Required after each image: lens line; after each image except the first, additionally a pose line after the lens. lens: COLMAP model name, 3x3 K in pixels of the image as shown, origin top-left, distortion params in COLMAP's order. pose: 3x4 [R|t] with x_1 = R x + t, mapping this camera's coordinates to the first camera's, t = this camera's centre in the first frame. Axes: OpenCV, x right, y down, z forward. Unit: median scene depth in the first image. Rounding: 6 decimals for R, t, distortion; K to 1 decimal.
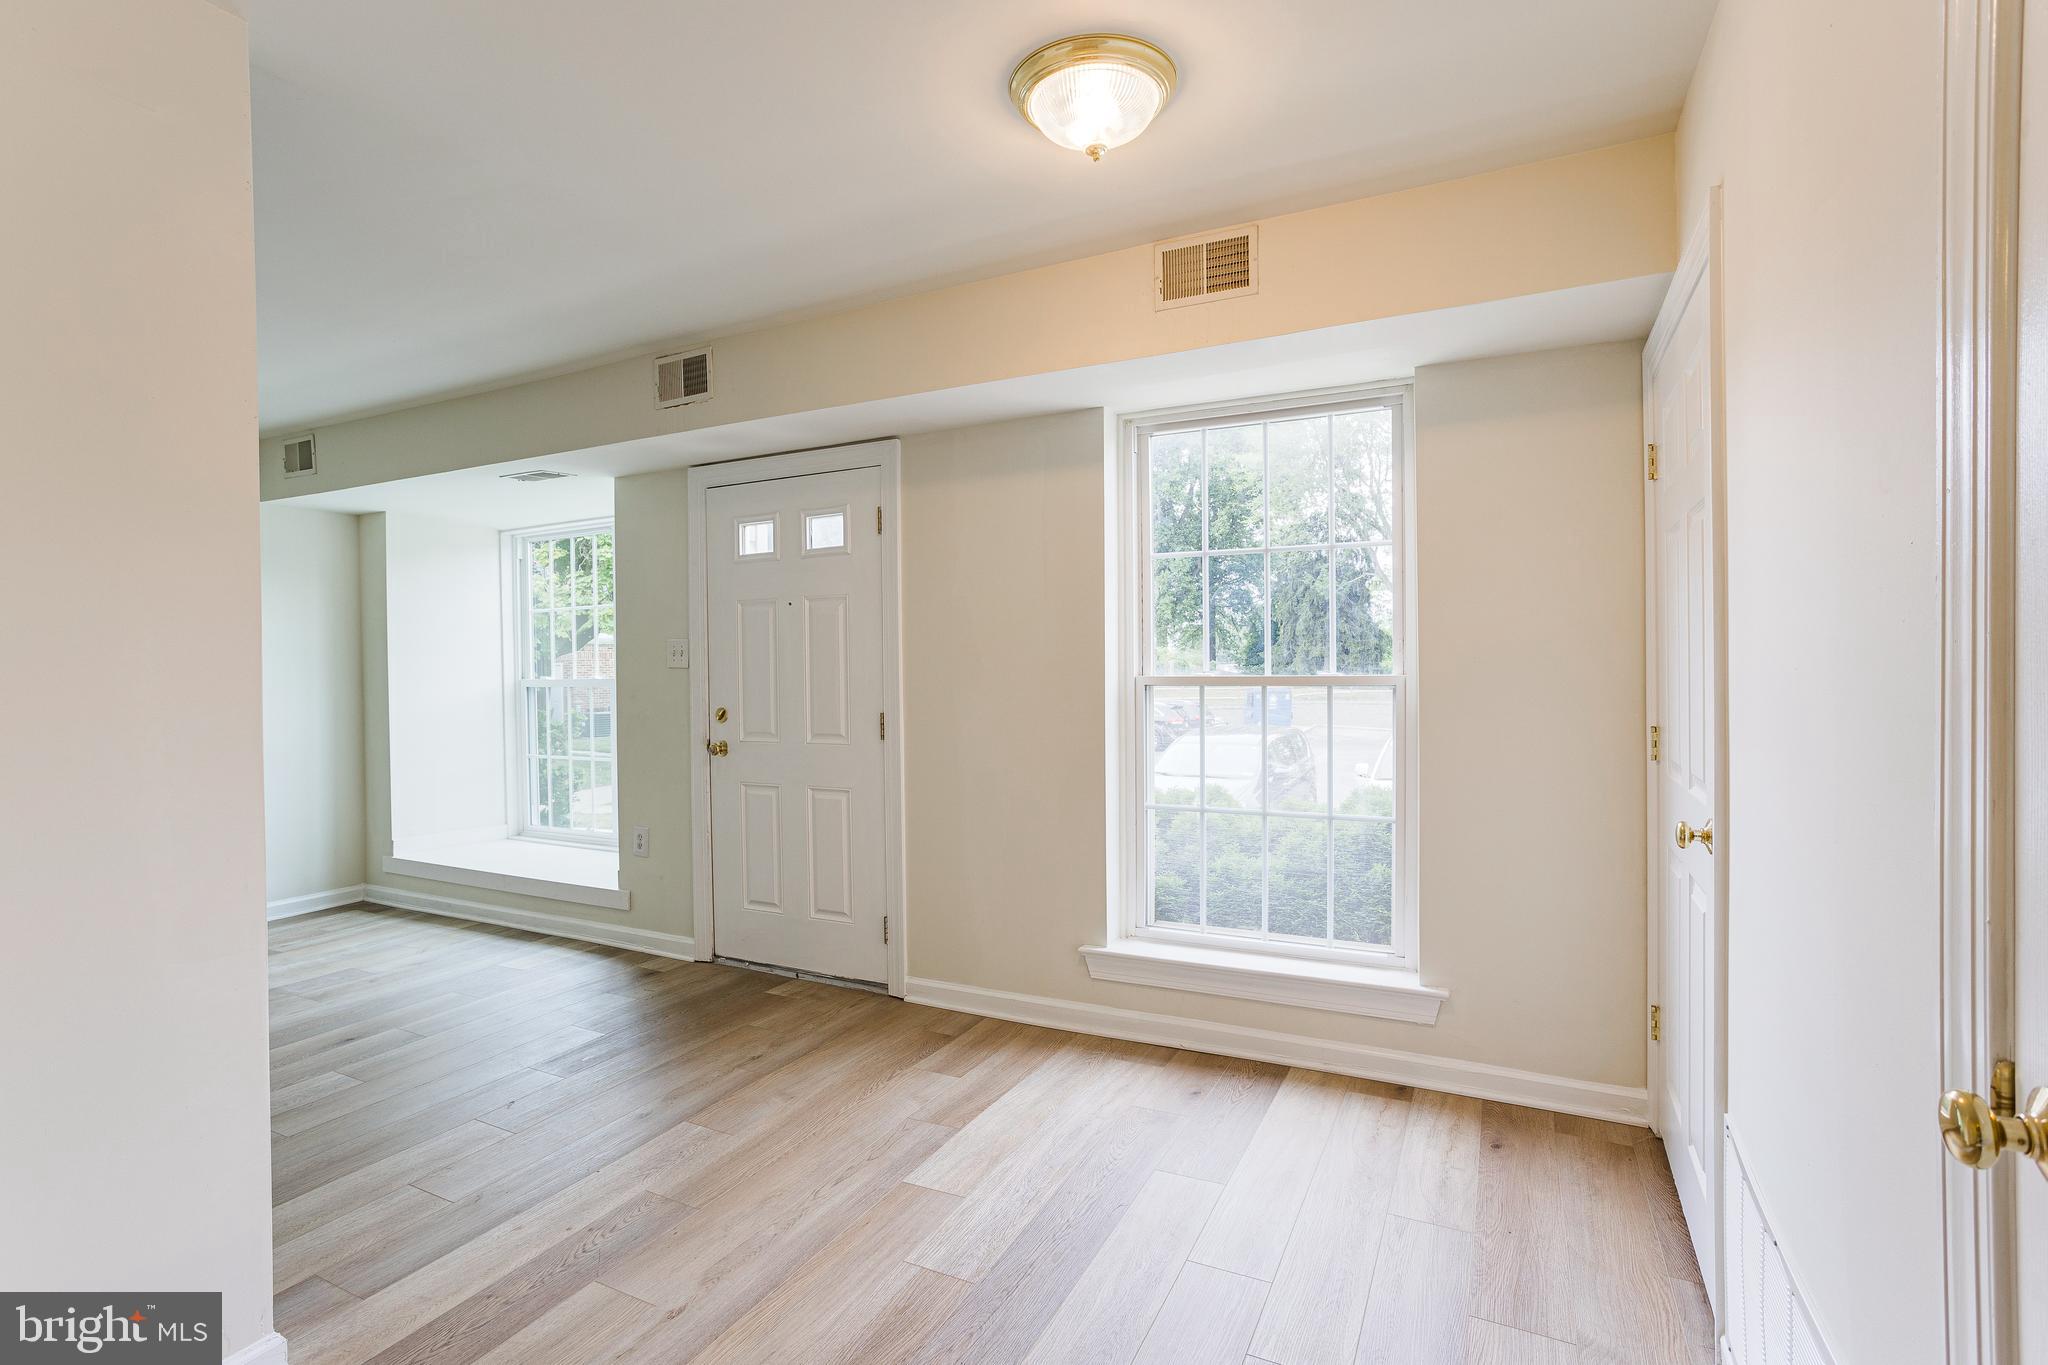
lens RADIAL K [[973.5, 0, 1016.0], [0, 973.5, 676.2], [0, 0, 1]] dist [-0.013178, 0.000982]
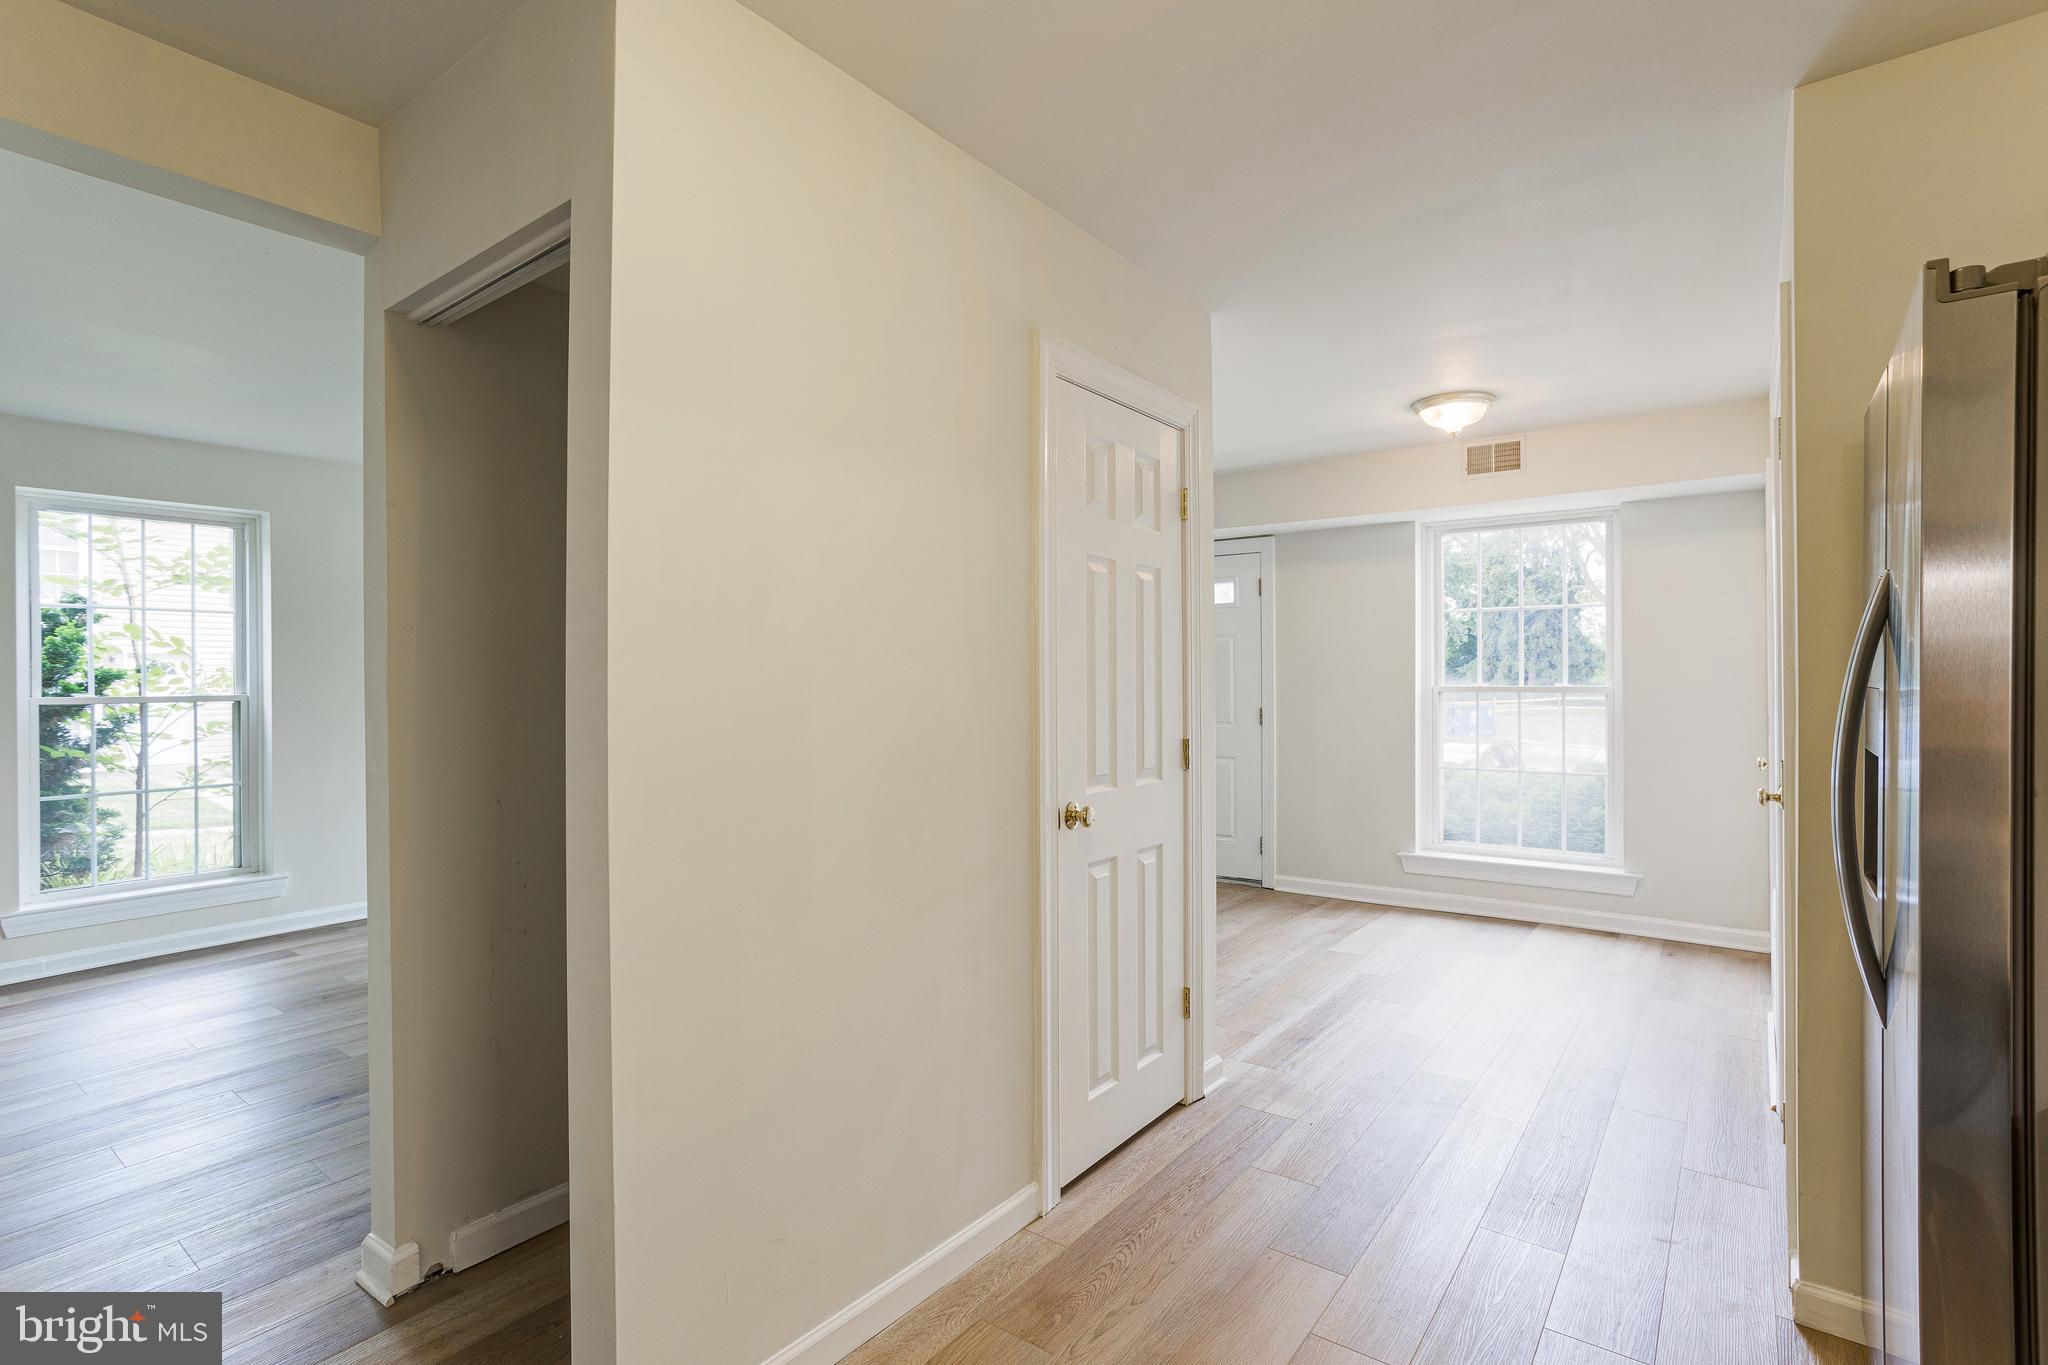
lens RADIAL K [[973.5, 0, 1034.4], [0, 973.5, 674.2], [0, 0, 1]] dist [-0.013178, 0.000982]
pose [[0.986814, 0.005774, -0.161753, -0.275313], [-0.008333, 0.999851, -0.015144, 0.010779], [0.161641, 0.016292, 0.986715, -0.707078]]
